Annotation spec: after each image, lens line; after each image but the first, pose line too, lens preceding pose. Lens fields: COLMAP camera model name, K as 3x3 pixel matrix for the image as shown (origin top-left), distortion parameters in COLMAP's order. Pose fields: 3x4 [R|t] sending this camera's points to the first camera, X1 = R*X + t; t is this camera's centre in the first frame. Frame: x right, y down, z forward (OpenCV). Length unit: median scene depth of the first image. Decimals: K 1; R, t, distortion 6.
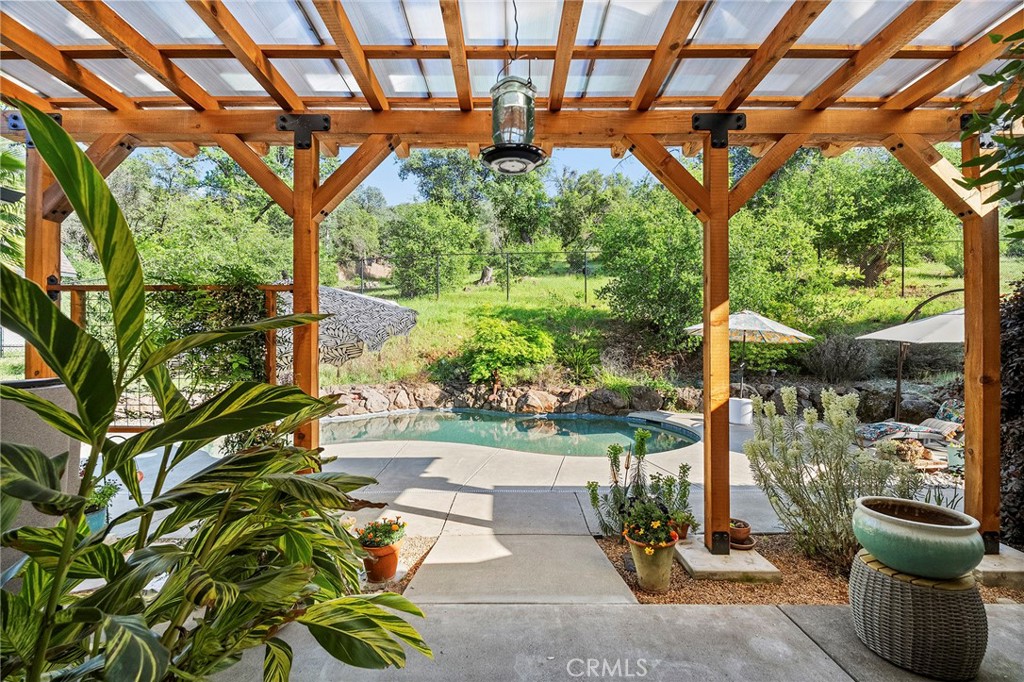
lens RADIAL K [[450.7, 0, 510.3], [0, 450.7, 340.6], [0, 0, 1]] dist [-0.002840, -0.000372]
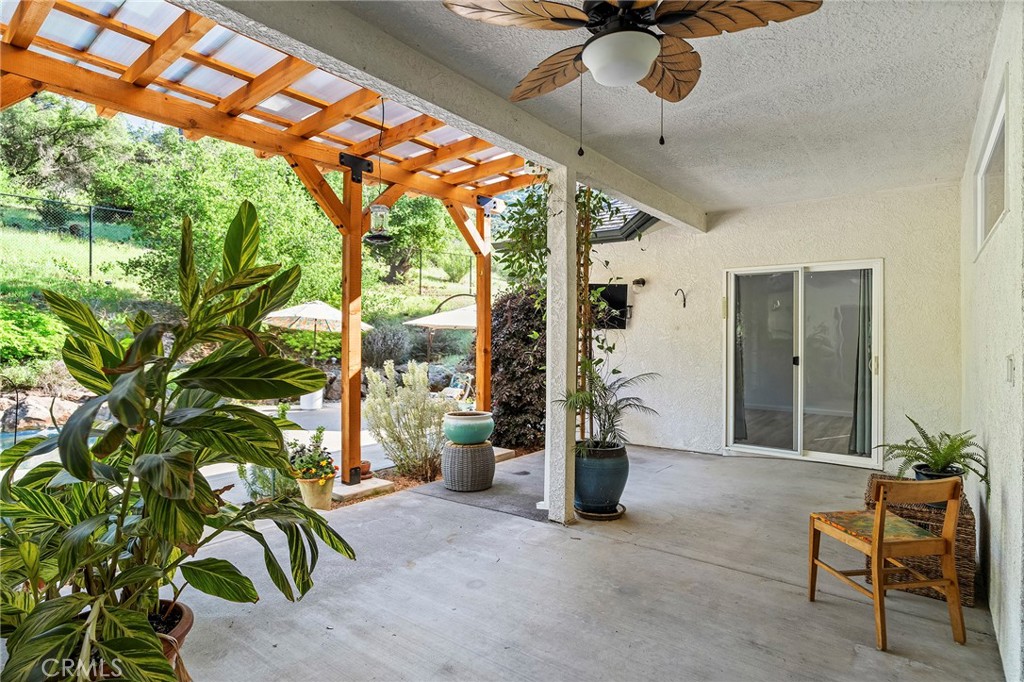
lens RADIAL K [[525.1, 0, 510.7], [0, 525.1, 338.3], [0, 0, 1]] dist [0.002353, 0.000530]
pose [[0.618962, -0.002795, 0.785416, -0.444970], [-0.006486, 0.999941, 0.008670, 0.019985], [-0.785394, -0.010461, 0.618908, -0.312073]]
